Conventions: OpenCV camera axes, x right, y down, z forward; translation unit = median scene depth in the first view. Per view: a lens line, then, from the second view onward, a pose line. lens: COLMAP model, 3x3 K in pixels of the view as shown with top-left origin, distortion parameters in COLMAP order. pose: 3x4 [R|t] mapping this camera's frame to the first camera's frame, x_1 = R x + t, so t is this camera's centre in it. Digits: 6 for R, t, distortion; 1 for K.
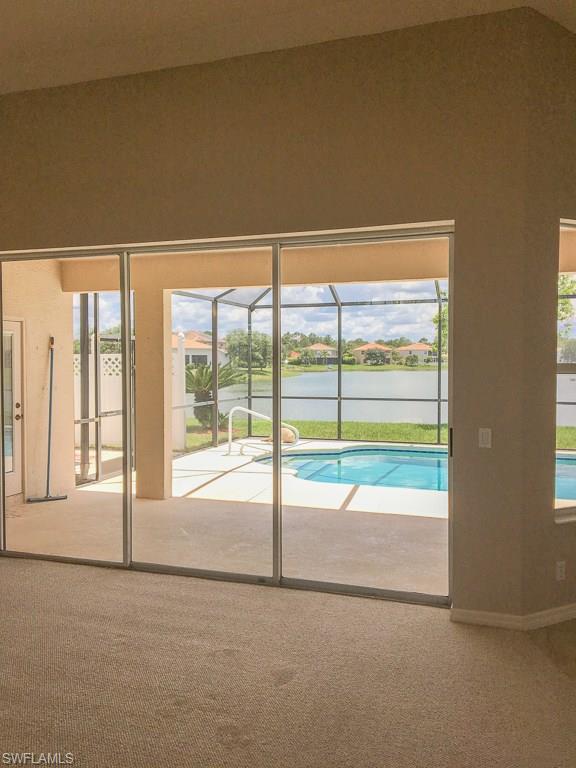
lens RADIAL K [[668.0, 0, 282.3], [0, 668.0, 388.8], [0, 0, 1]] dist [0.162908, -0.007391]
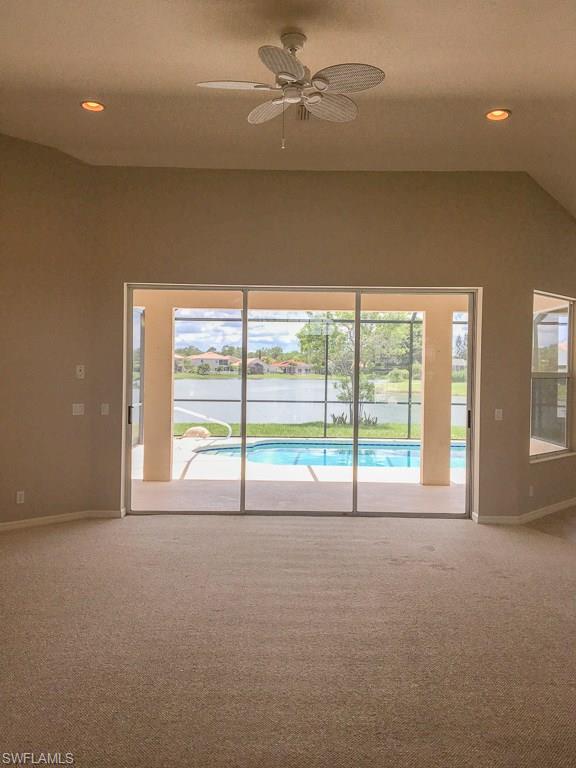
lens RADIAL K [[668.0, 0, 287.1], [0, 668.0, 383.6], [0, 0, 1]] dist [0.162908, -0.007391]
pose [[0.947239, 0.000738, 0.320526, -0.272961], [0.005687, 0.999801, -0.019110, 0.008533], [-0.320476, 0.019925, 0.947047, -0.162394]]
